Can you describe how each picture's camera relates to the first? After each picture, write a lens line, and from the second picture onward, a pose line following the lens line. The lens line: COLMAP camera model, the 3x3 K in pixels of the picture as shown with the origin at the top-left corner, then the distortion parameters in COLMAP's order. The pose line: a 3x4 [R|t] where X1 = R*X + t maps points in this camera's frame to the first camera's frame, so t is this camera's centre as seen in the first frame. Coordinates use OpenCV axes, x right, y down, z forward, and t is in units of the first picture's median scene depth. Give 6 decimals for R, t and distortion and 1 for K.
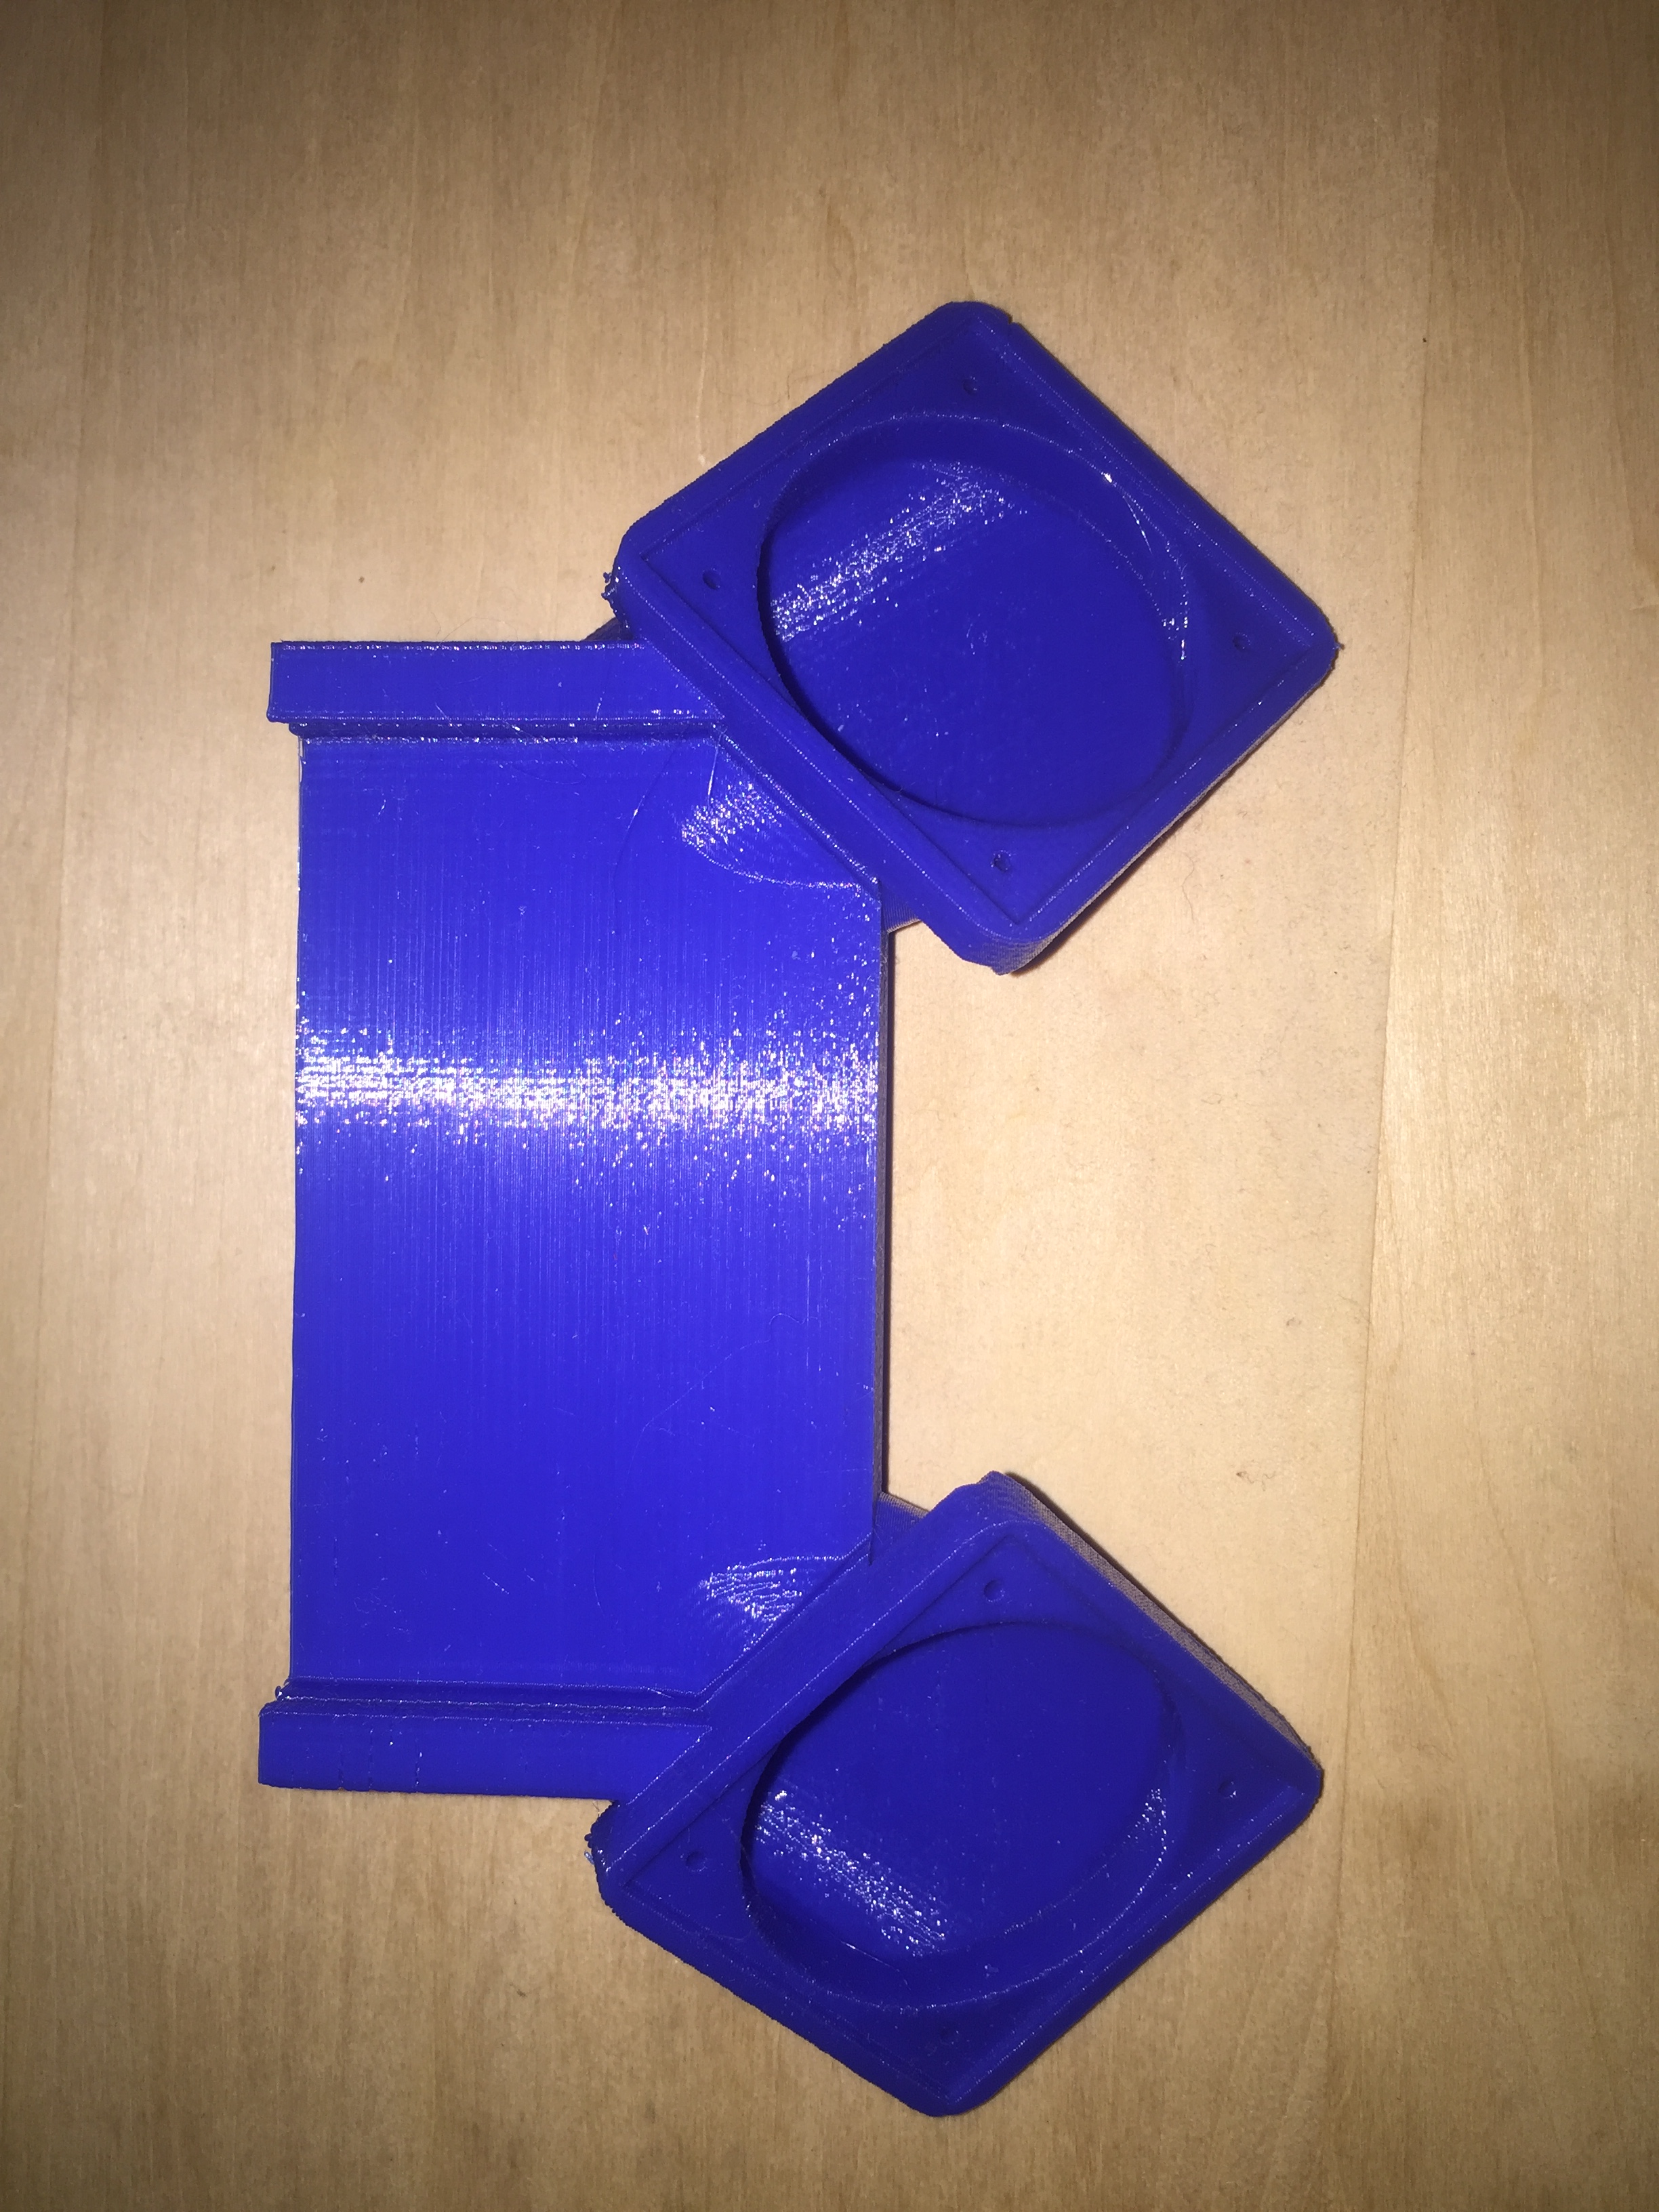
lens RADIAL K [[1876.7, 0, 845.9], [0, 1876.7, 1101.1], [0, 0, 1]] dist [0.012150, -0.089021]
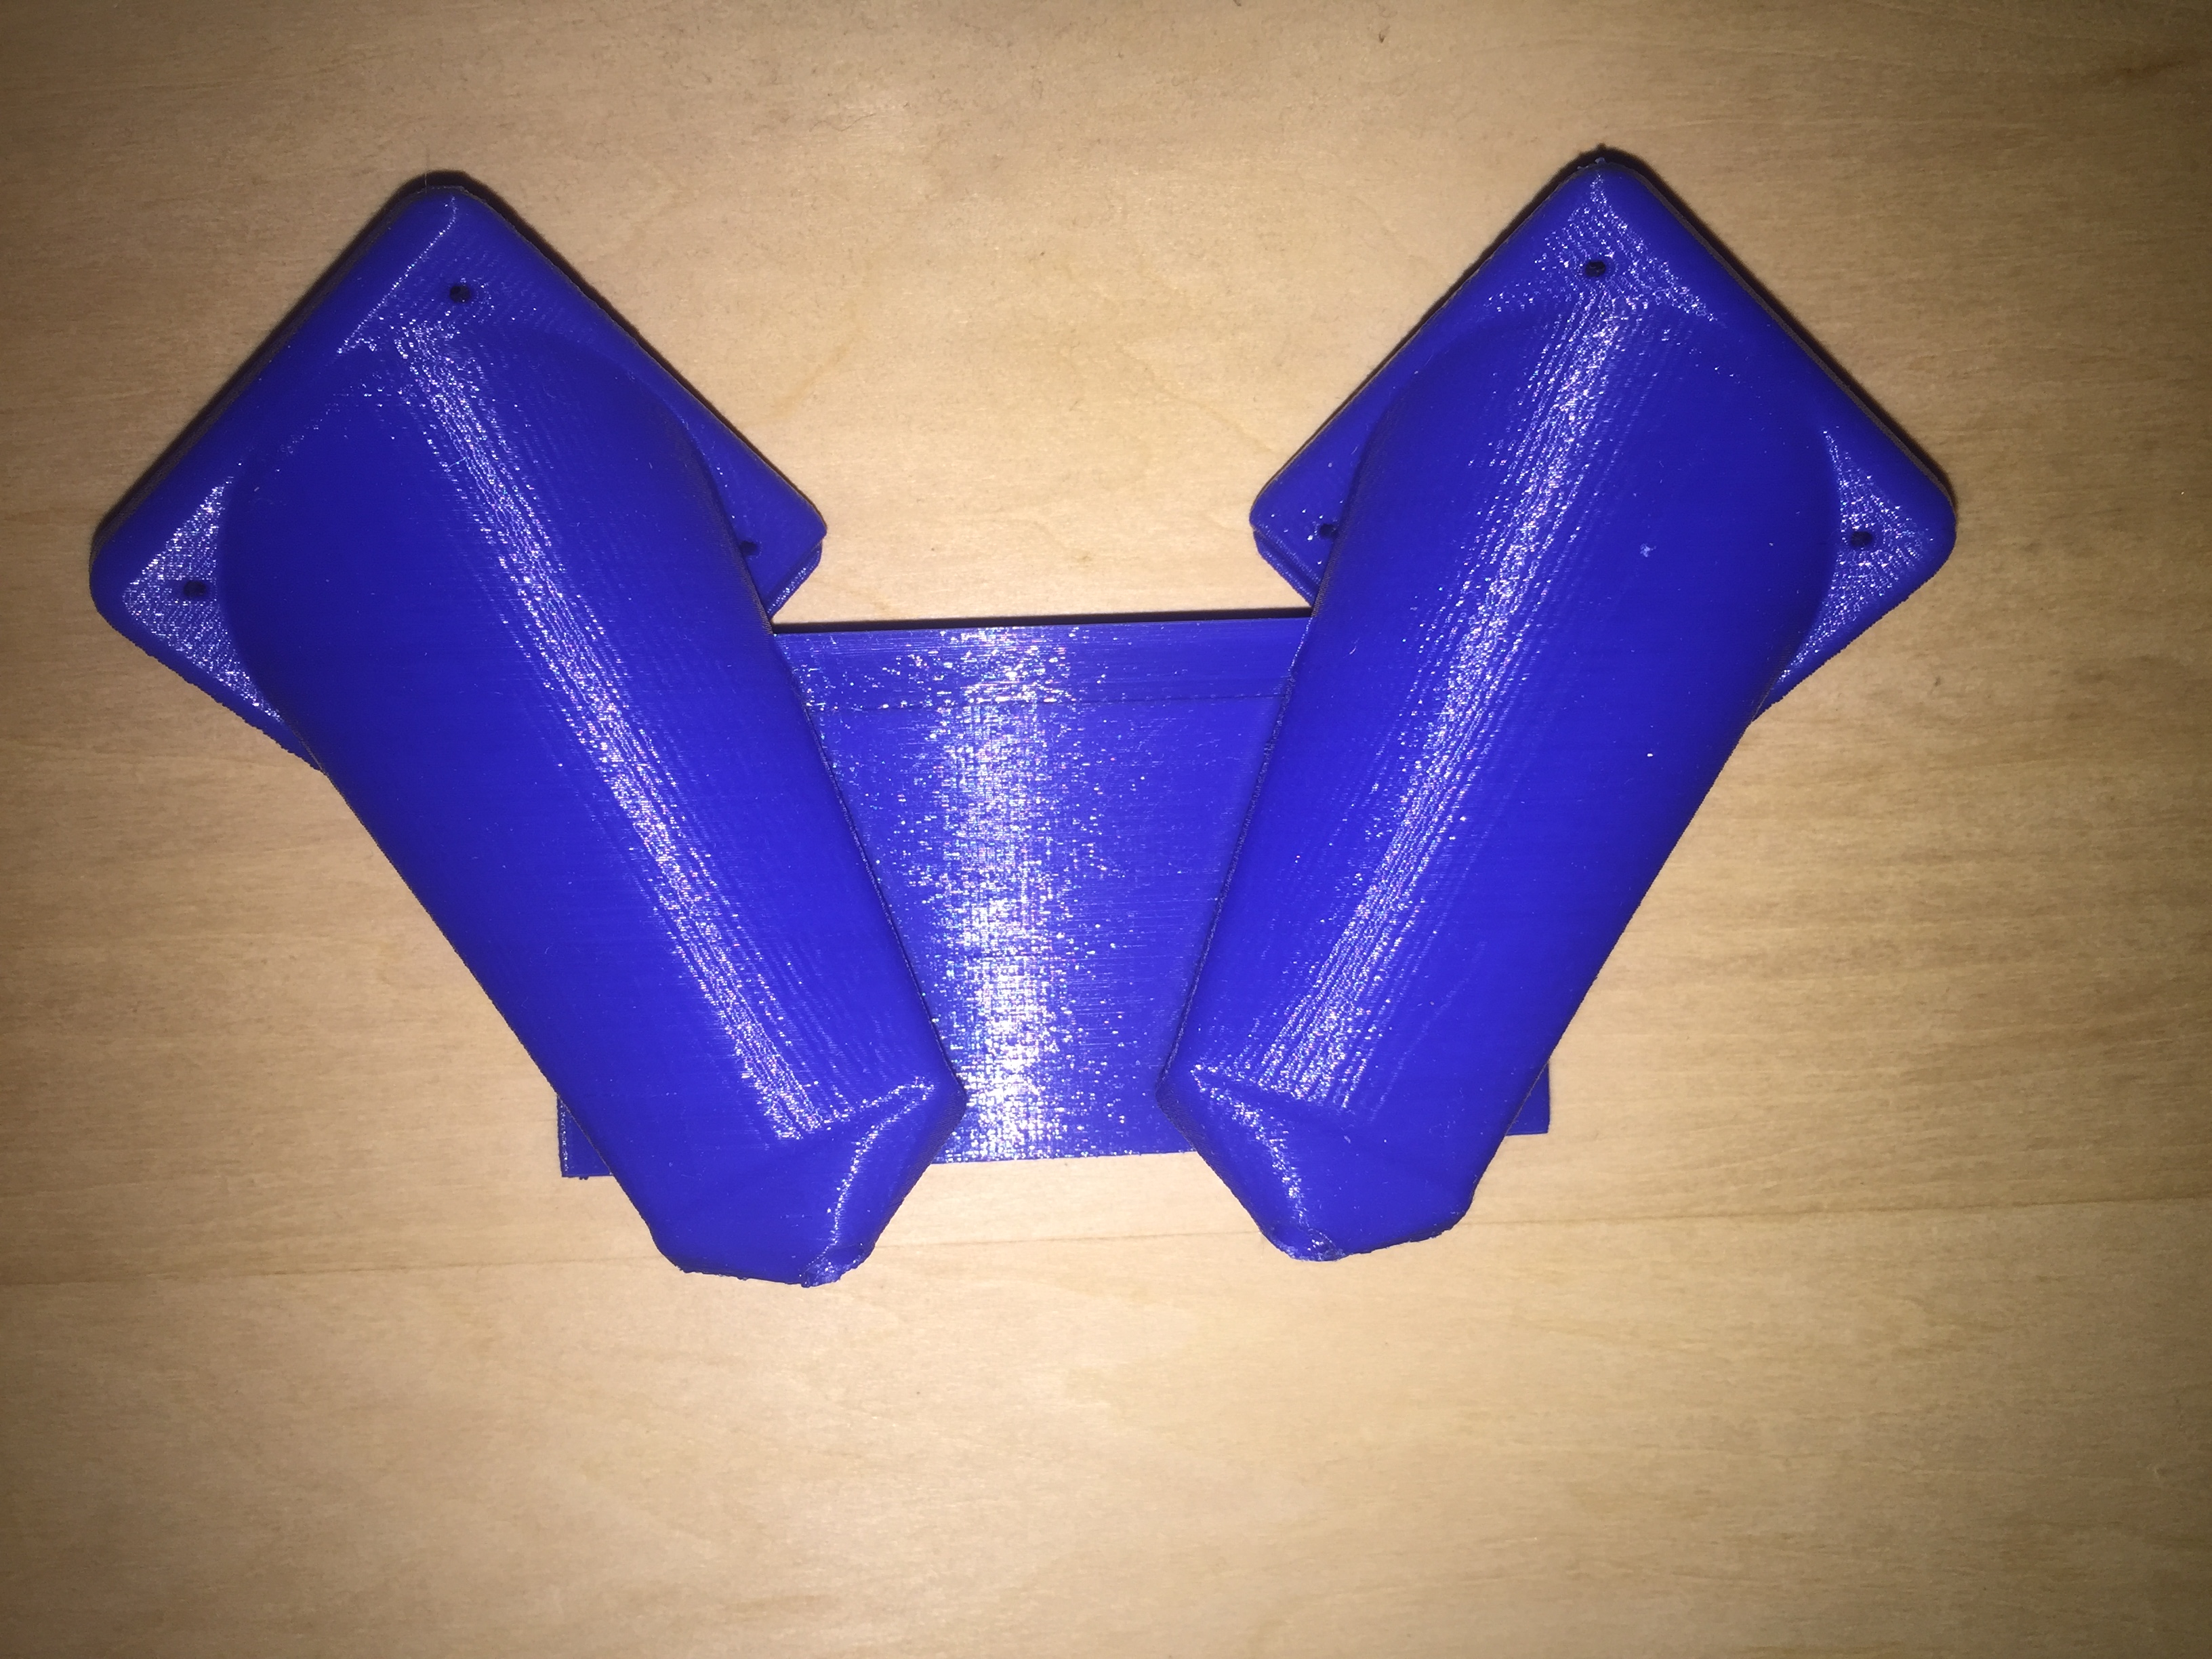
lens RADIAL K [[1876.7, 0, 1103.0], [0, 1876.7, 833.3], [0, 0, 1]] dist [0.012150, -0.089021]
pose [[-0.087097, -0.992030, 0.091050, -0.308008], [0.995762, -0.083984, 0.037481, -0.037554], [-0.029536, 0.093929, 0.995141, -0.027946]]
